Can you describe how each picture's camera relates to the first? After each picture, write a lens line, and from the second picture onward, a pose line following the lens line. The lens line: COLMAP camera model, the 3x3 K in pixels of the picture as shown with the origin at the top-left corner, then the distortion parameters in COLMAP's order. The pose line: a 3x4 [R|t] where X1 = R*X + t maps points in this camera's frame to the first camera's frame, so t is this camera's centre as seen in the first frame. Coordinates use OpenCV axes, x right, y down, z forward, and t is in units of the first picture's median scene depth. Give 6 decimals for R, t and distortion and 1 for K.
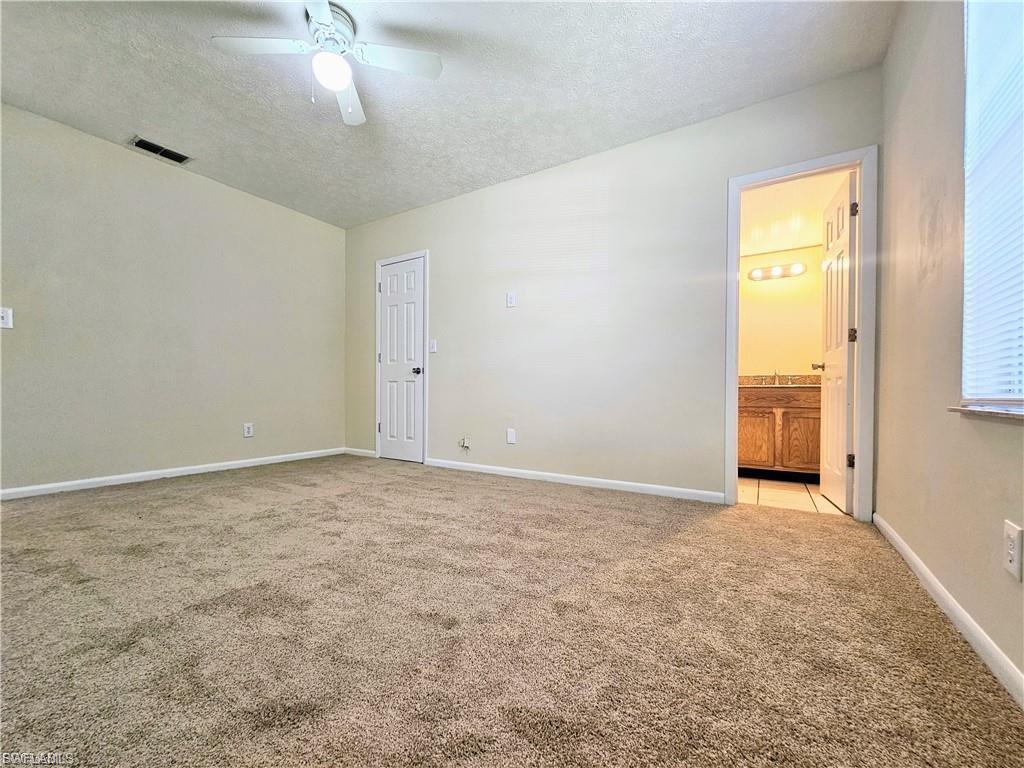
lens RADIAL K [[420.7, 0, 512.1], [0, 420.7, 395.1], [0, 0, 1]] dist [0.000825, 0.000096]
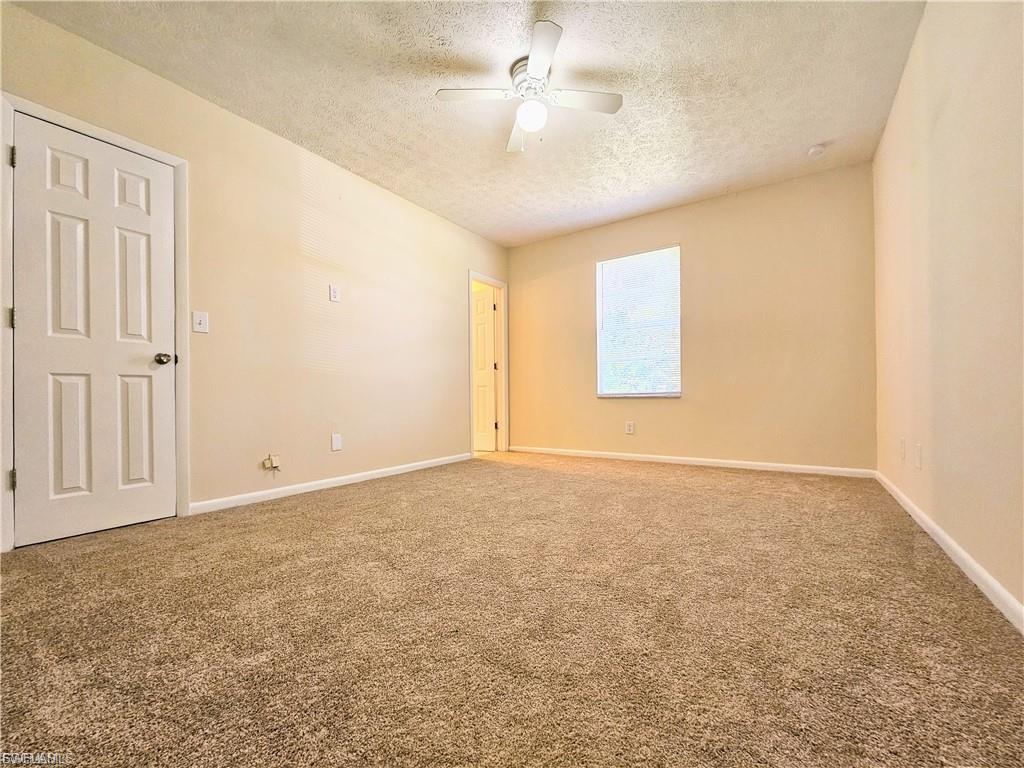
lens RADIAL K [[420.7, 0, 512.1], [0, 420.7, 395.1], [0, 0, 1]] dist [0.000825, 0.000096]
pose [[0.020568, -0.009757, 0.999741, -0.806086], [0.013498, 0.999864, 0.009481, -0.007552], [-0.999697, 0.013299, 0.020697, 0.525846]]
